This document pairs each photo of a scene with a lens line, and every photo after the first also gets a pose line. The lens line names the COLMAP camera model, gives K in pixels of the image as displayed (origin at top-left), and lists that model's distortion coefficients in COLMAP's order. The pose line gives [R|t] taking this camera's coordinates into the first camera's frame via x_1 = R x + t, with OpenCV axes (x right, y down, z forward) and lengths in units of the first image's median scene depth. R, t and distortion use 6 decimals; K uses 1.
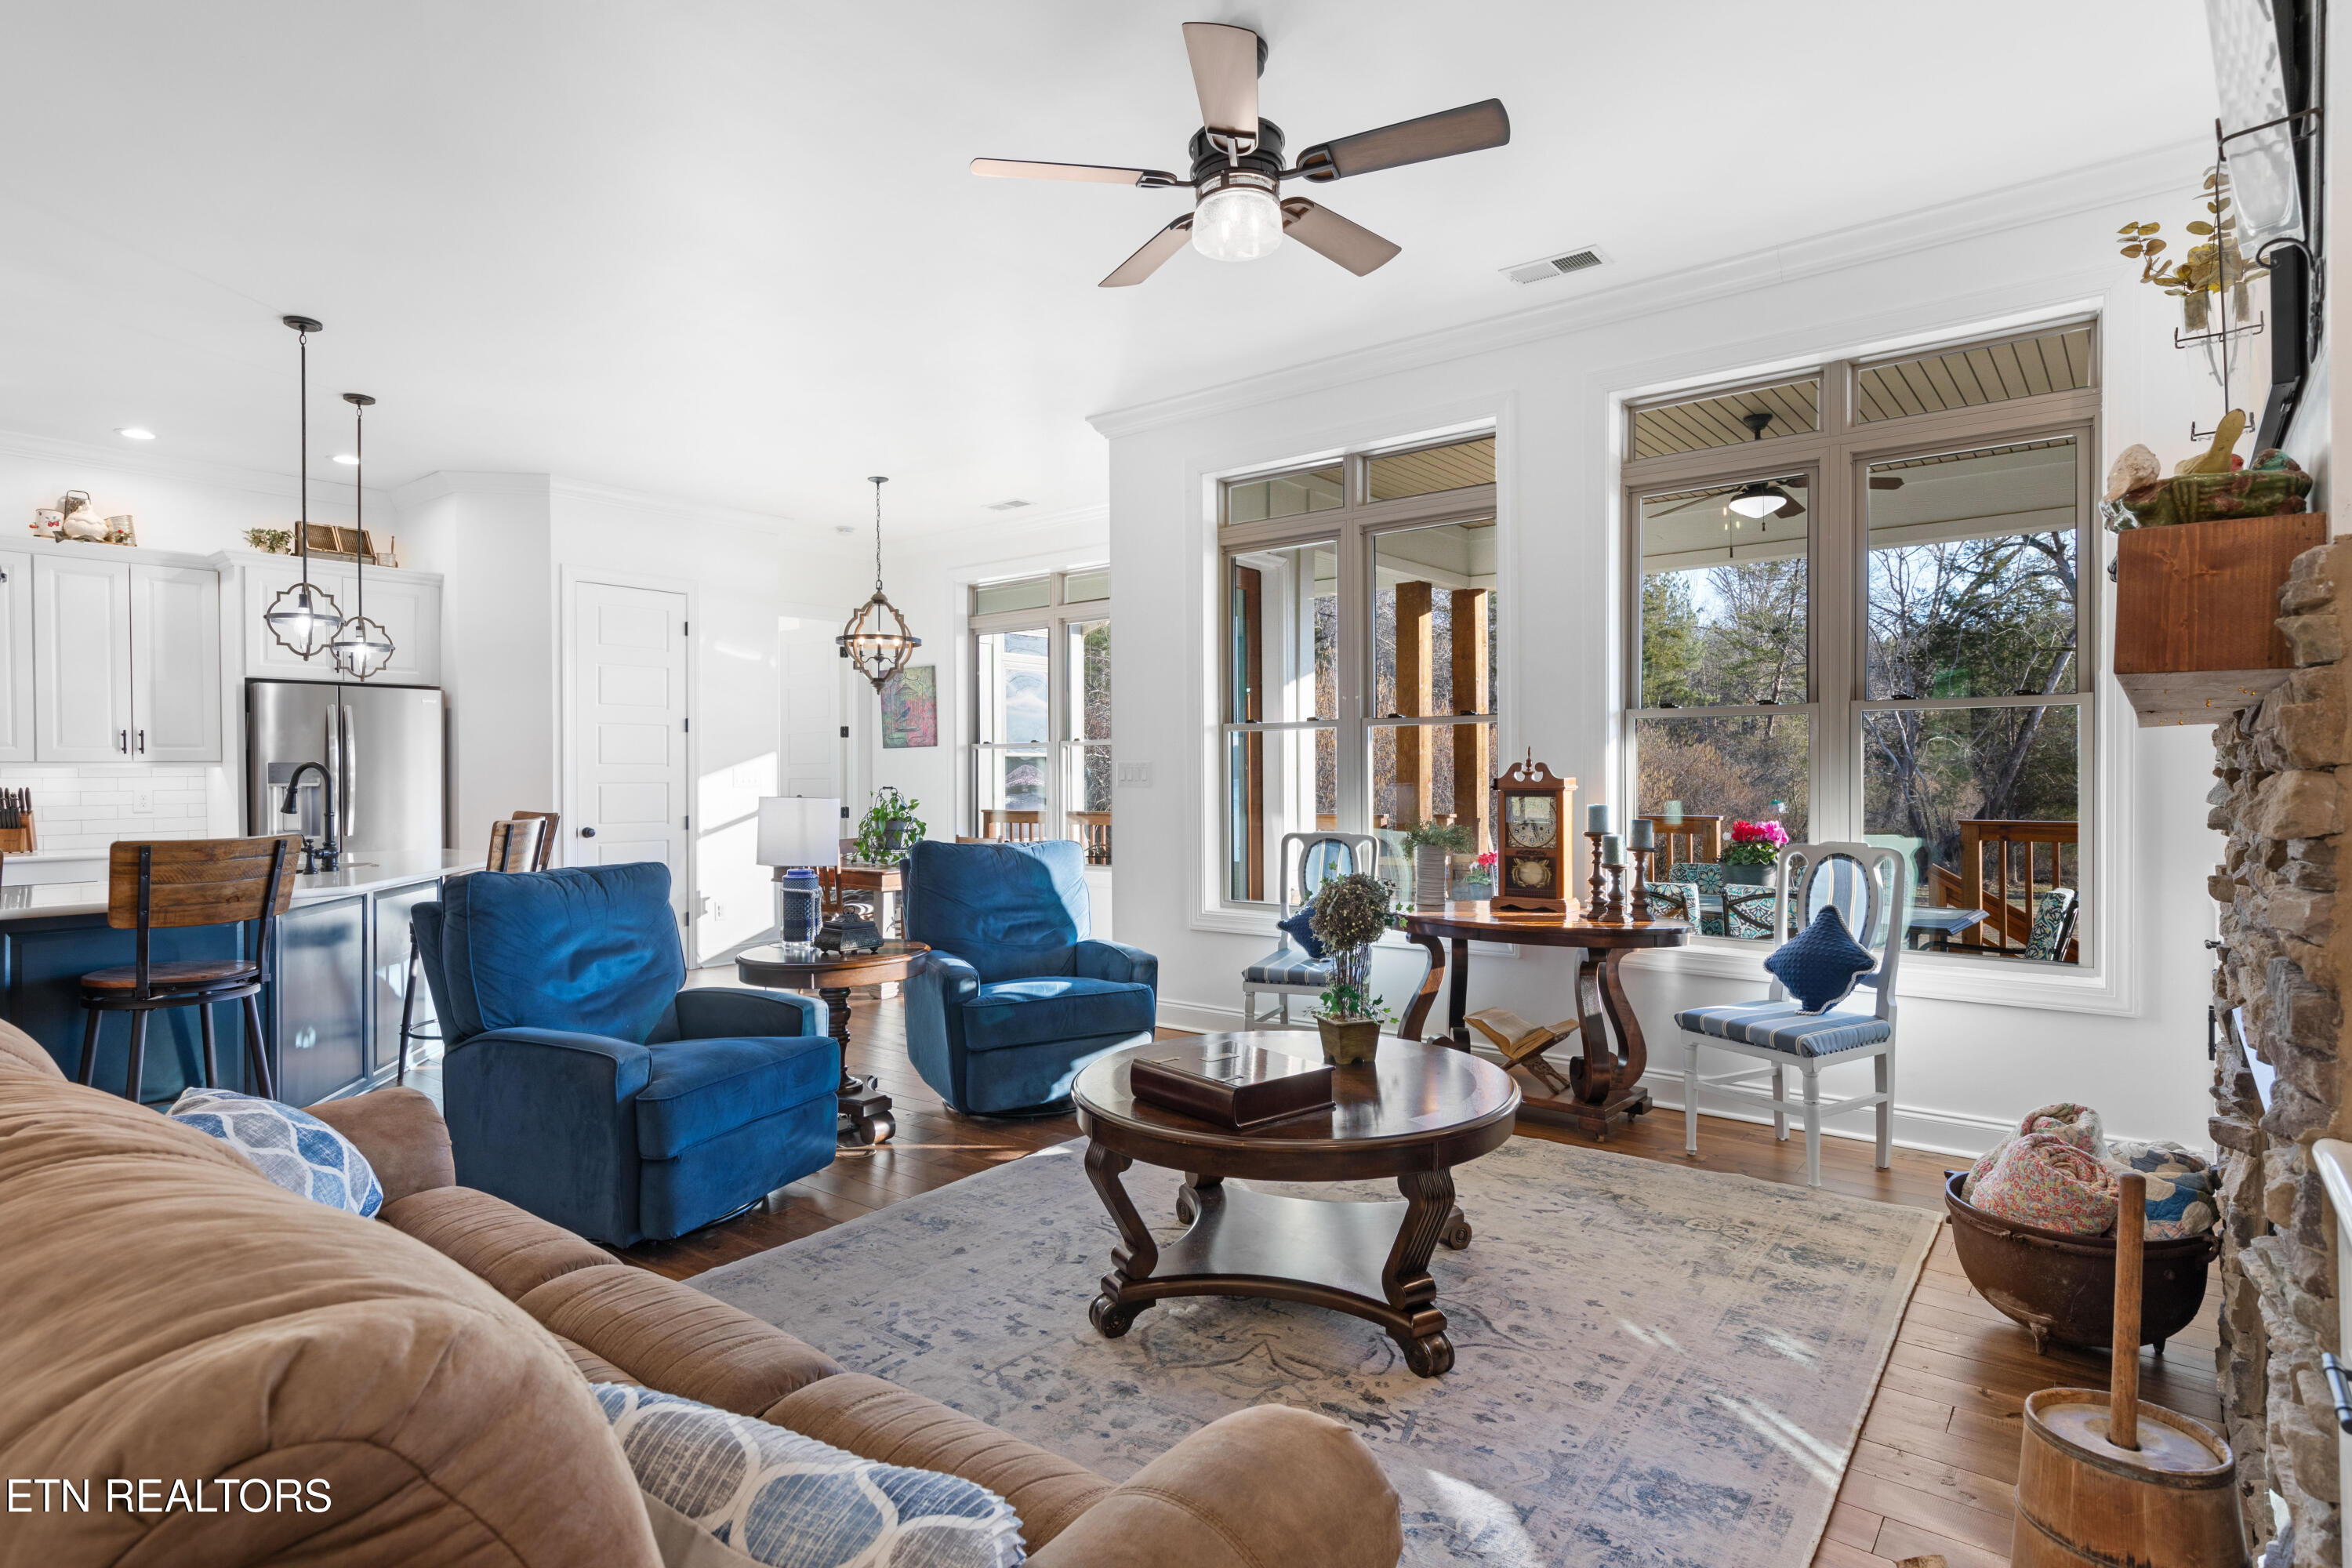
lens RADIAL K [[1230.6, 0, 1176.8], [0, 1230.6, 781.7], [0, 0, 1]] dist [-0.000234, -0.000008]
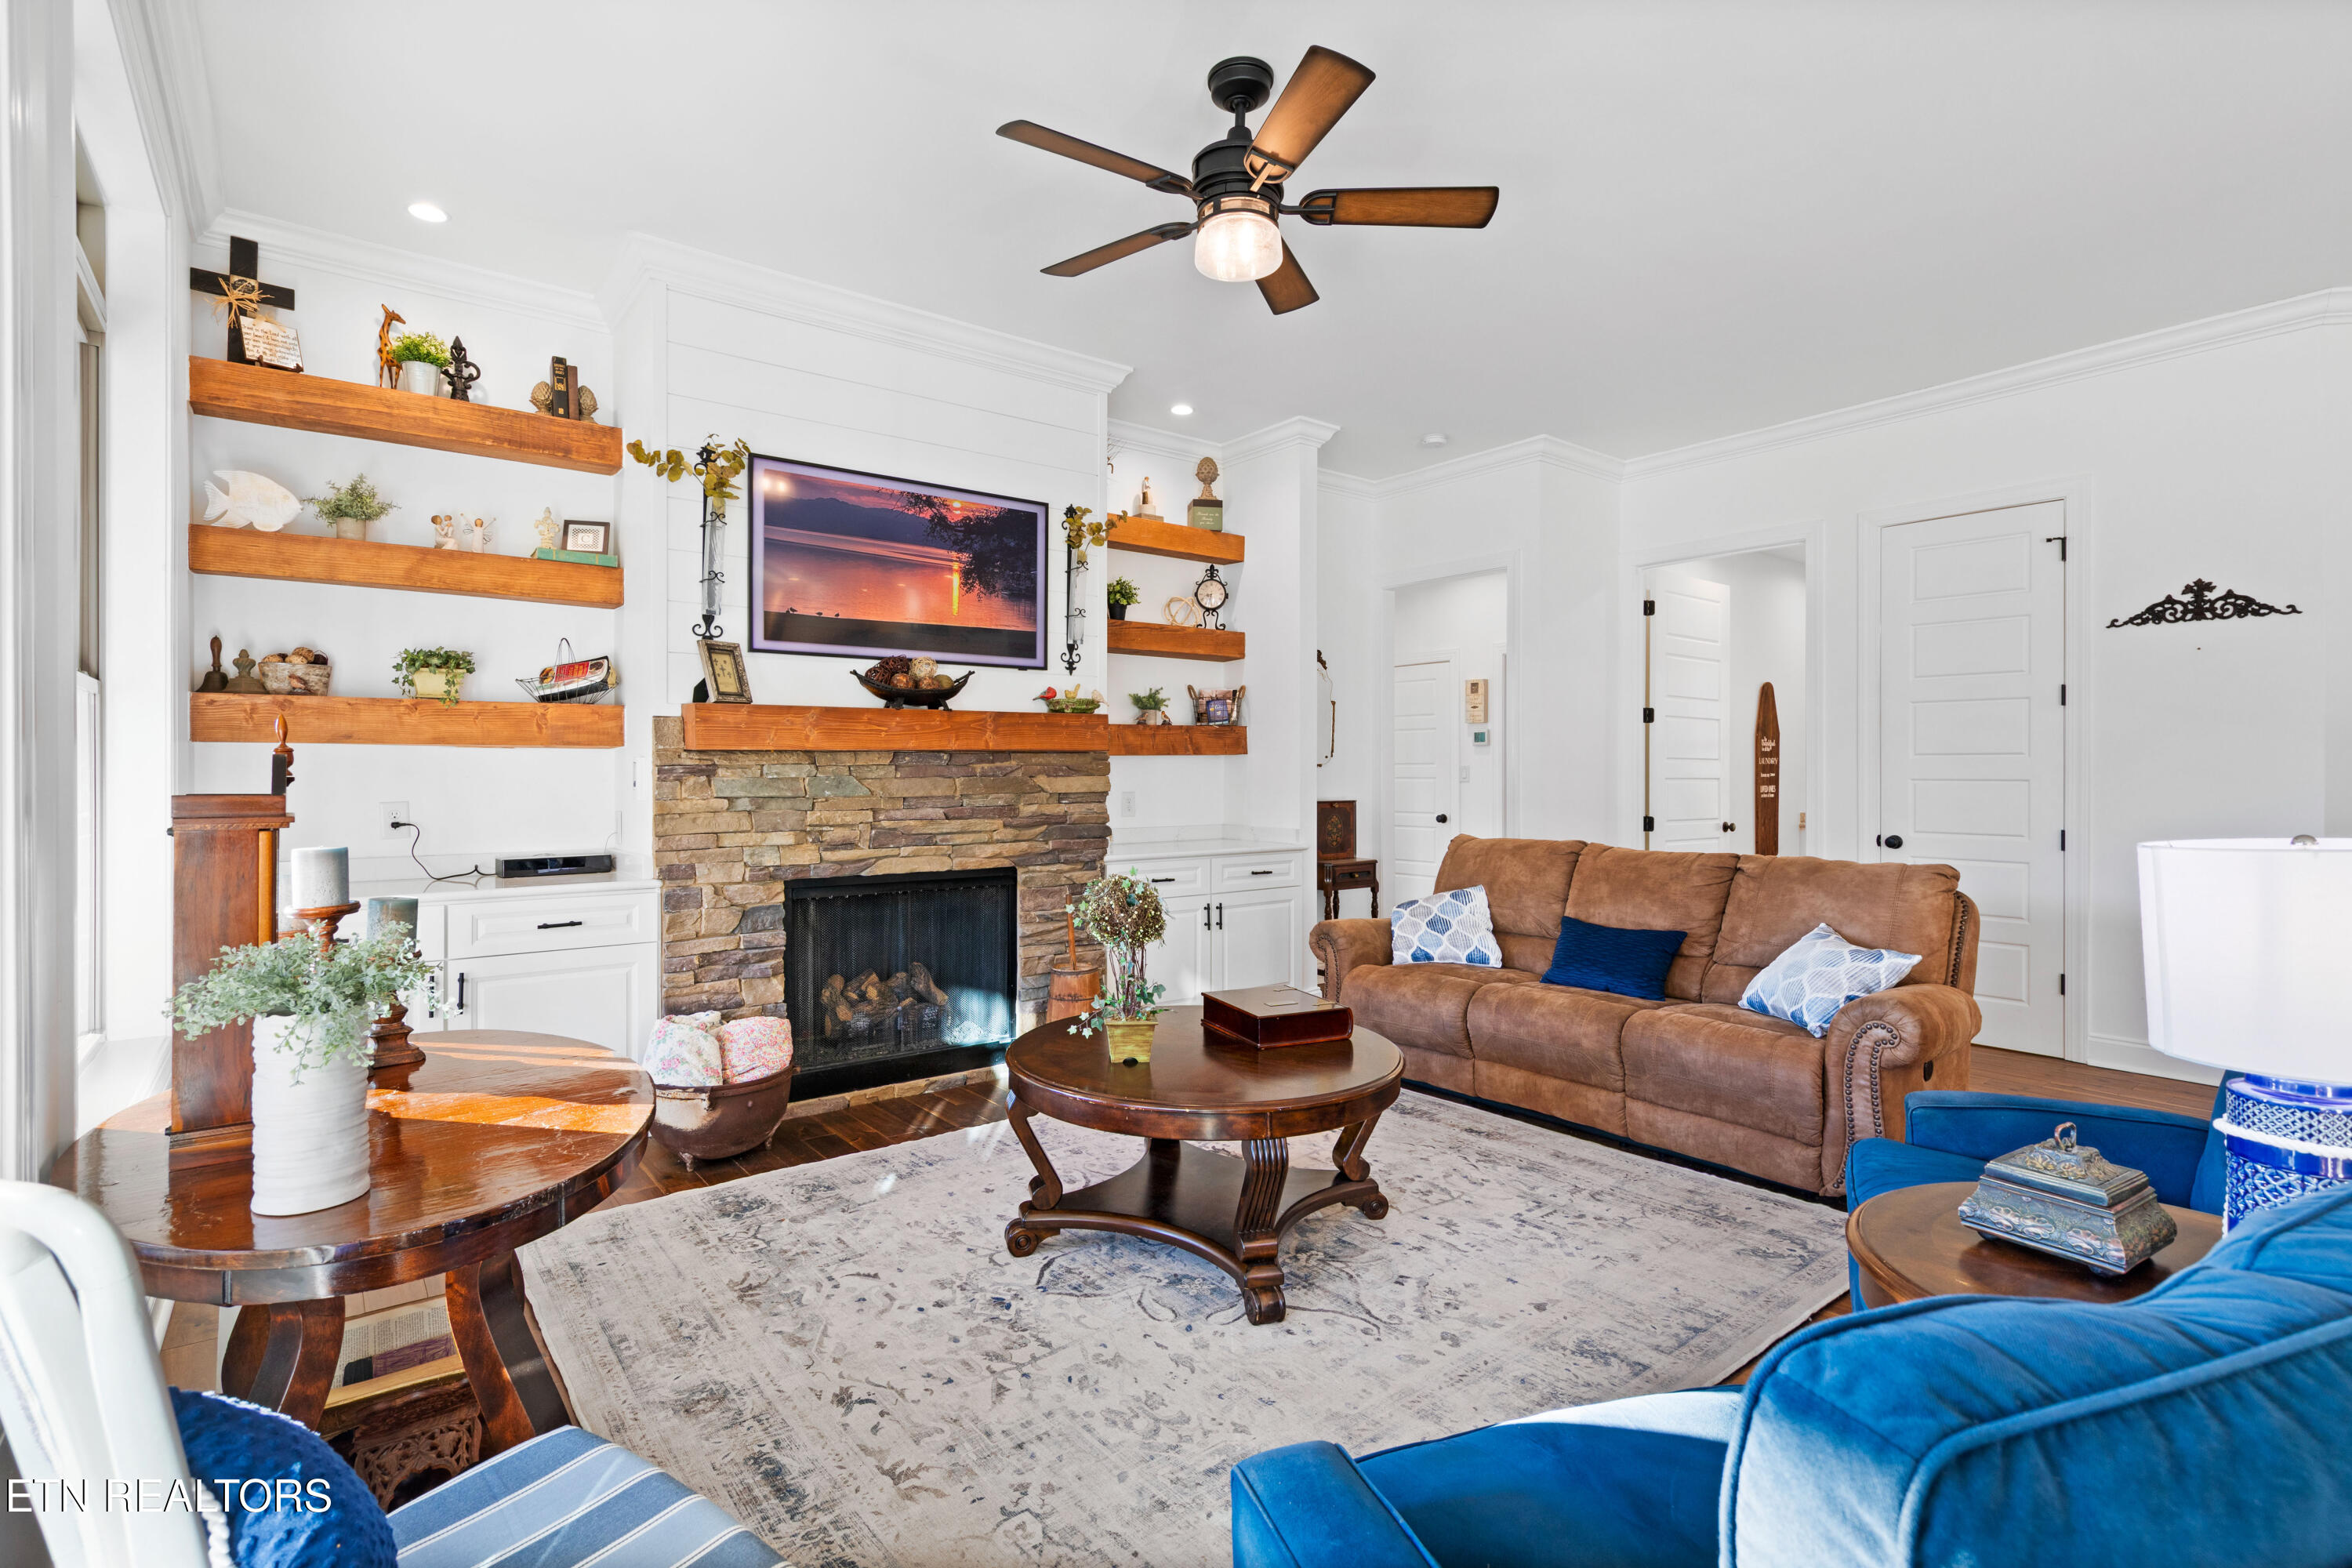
lens RADIAL K [[1129.9, 0, 1175.6], [0, 1129.9, 779.4], [0, 0, 1]] dist [0.000561, 0.000026]
pose [[-0.972830, 0.006232, 0.231438, -0.111914], [0.008494, 0.999925, 0.008777, -0.011519], [-0.231366, 0.010504, -0.972810, 1.871387]]
